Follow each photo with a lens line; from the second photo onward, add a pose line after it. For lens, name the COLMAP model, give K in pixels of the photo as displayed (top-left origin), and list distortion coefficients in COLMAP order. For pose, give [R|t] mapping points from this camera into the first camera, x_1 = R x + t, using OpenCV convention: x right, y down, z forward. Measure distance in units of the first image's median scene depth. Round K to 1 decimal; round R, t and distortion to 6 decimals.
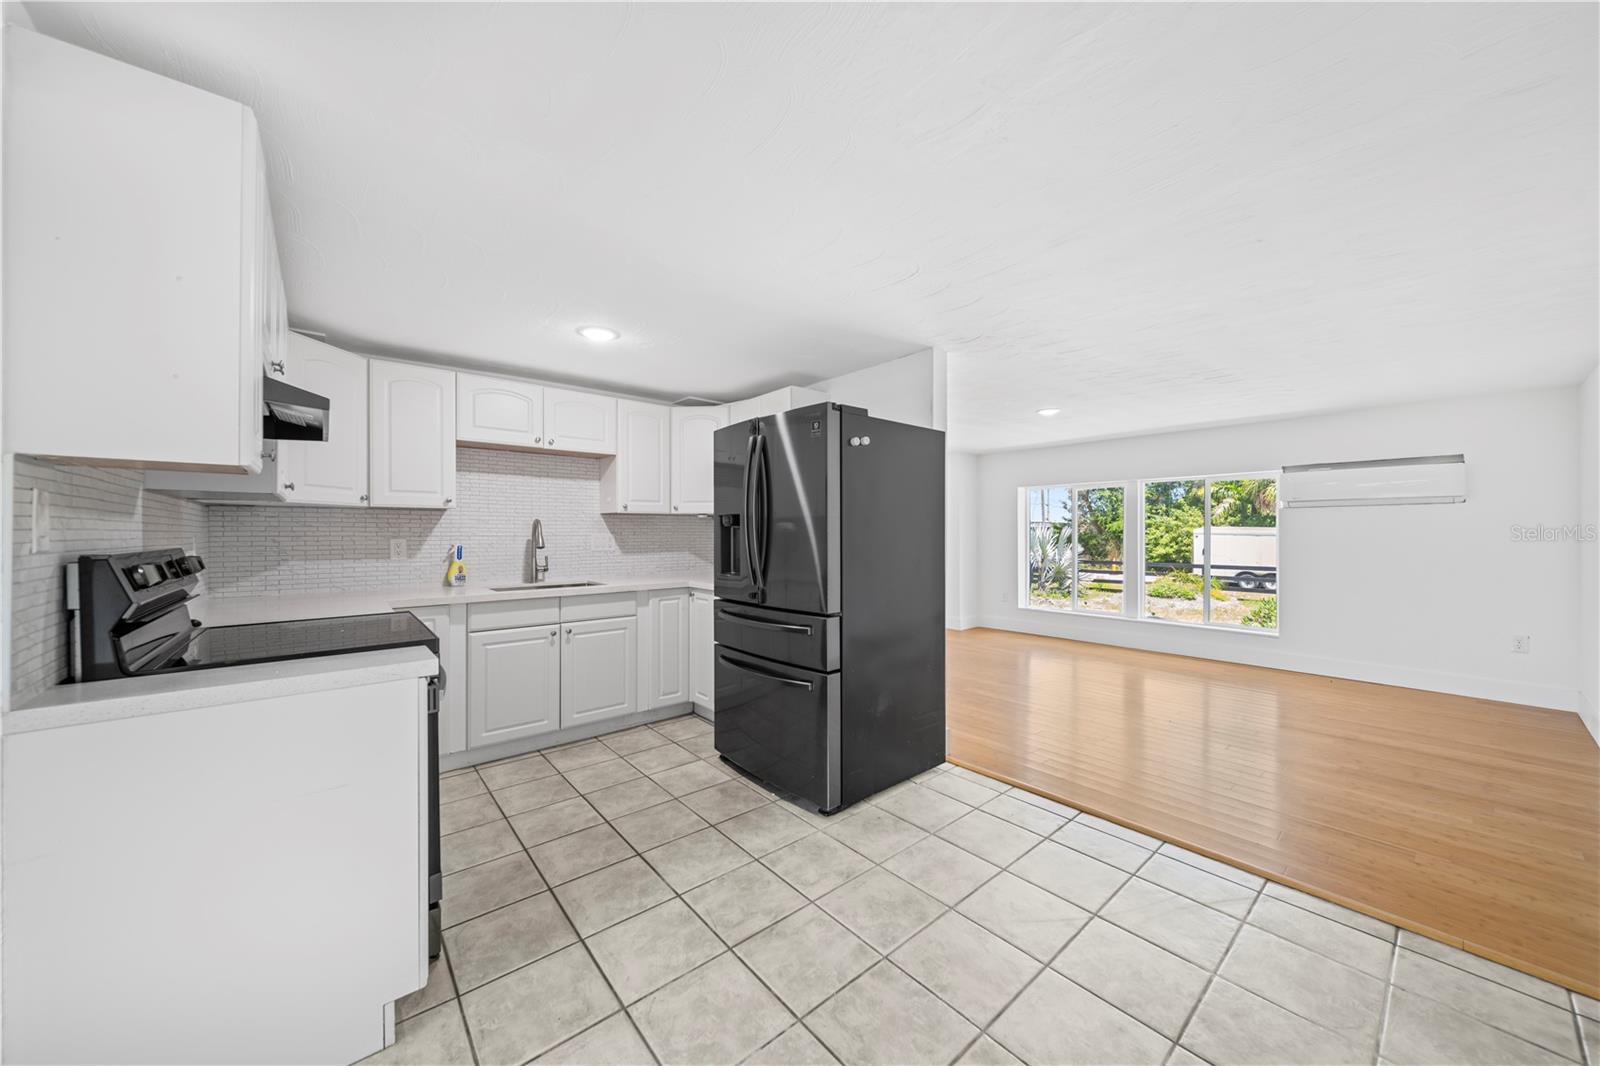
lens RADIAL K [[564.8, 0, 806.6], [0, 564.8, 530.5], [0, 0, 1]] dist [-0.000690, -0.000050]
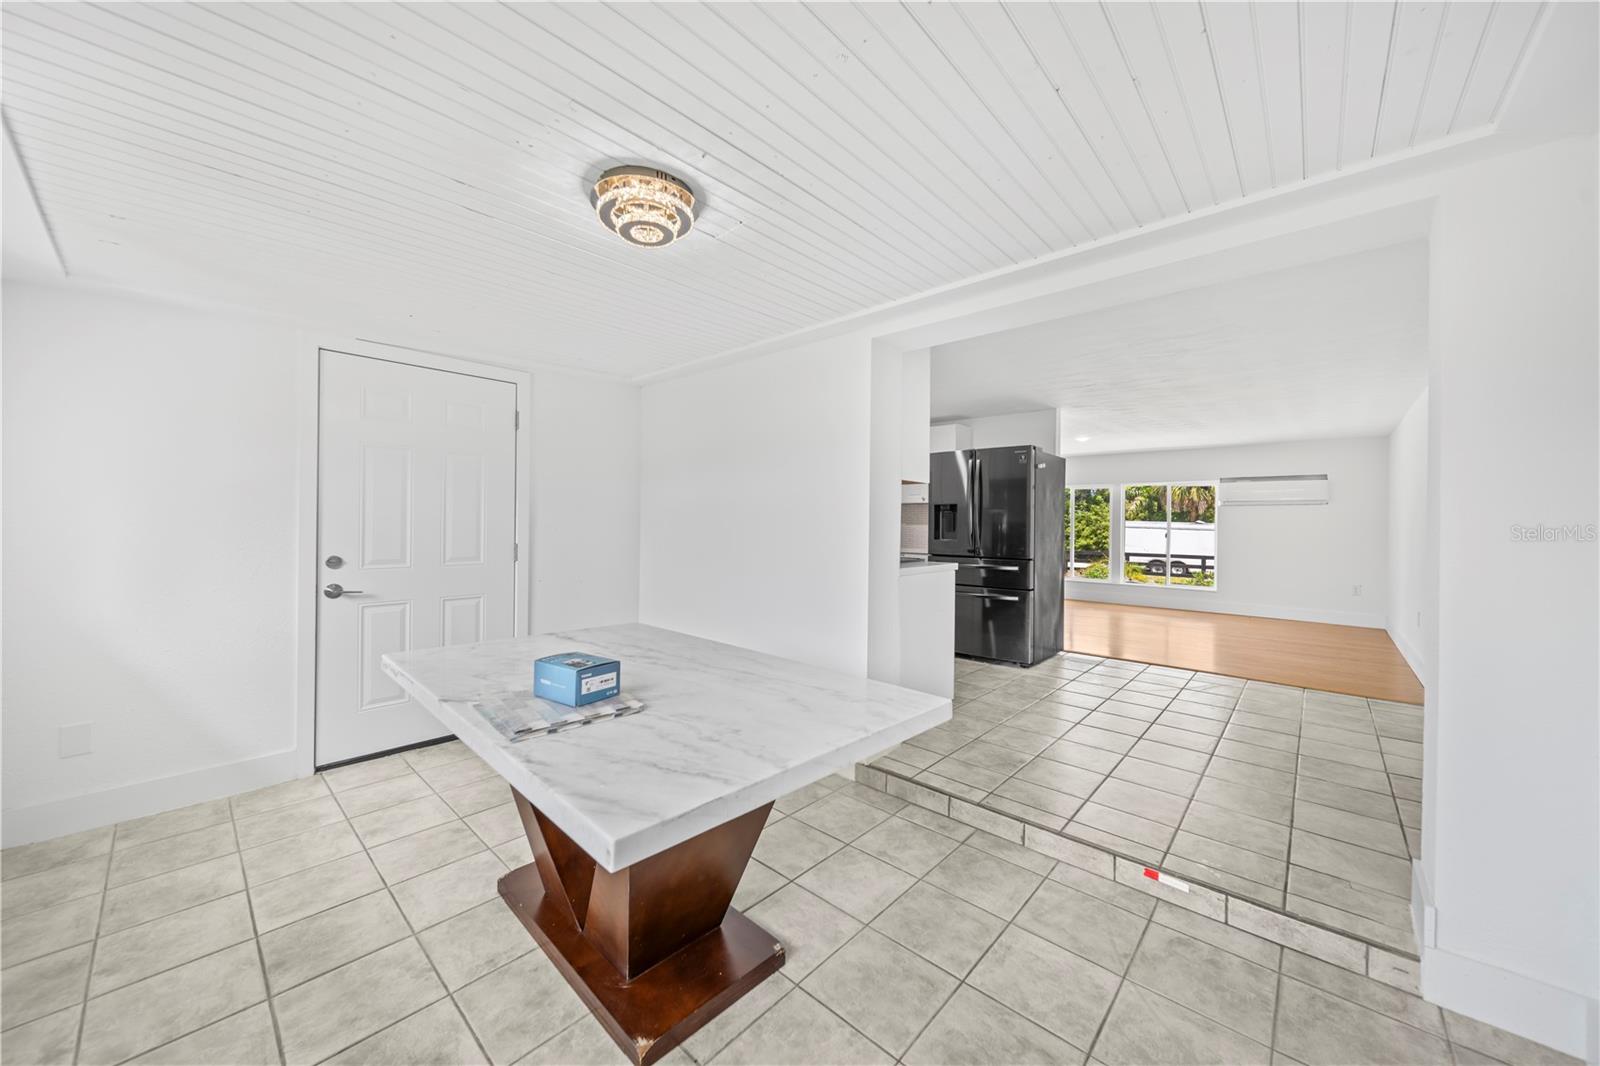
lens RADIAL K [[571.6, 0, 797.9], [0, 571.6, 509.4], [0, 0, 1]] dist [-0.000433, -0.000089]
pose [[0.992806, 0.016129, 0.118644, -0.805884], [-0.013767, 0.999691, -0.020705, 0.030537], [-0.118941, 0.018922, 0.992721, -0.671211]]
